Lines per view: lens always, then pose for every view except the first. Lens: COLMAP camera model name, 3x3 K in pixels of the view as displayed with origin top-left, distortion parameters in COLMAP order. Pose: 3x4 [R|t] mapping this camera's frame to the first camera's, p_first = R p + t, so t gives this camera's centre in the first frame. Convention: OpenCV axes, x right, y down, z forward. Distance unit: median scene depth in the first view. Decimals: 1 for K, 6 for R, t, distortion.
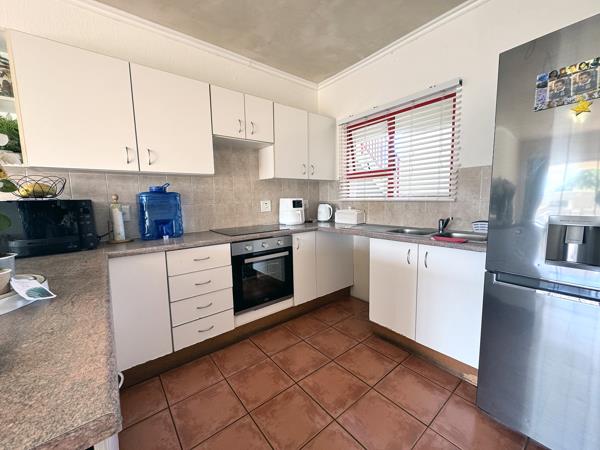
lens RADIAL K [[240.1, 0, 300.0], [0, 240.1, 225.0], [0, 0, 1]] dist [-0.000634, -0.000083]
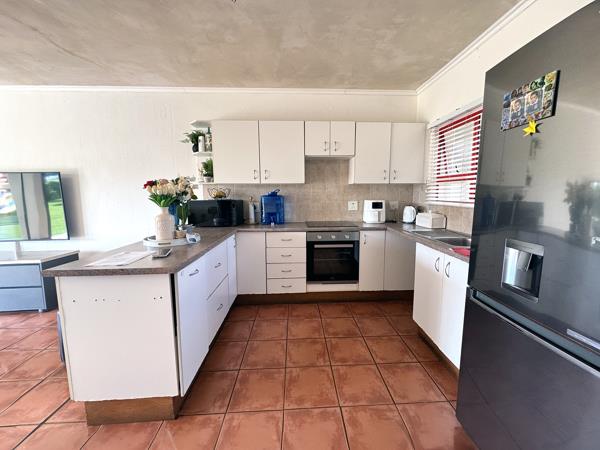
lens RADIAL K [[233.4, 0, 305.6], [0, 233.4, 220.3], [0, 0, 1]] dist [0.000028, -0.000070]
pose [[0.809988, 0.085100, -0.580239, 0.451046], [-0.077725, 0.996265, 0.037614, -0.040607], [0.581273, 0.014632, 0.813577, -0.119450]]
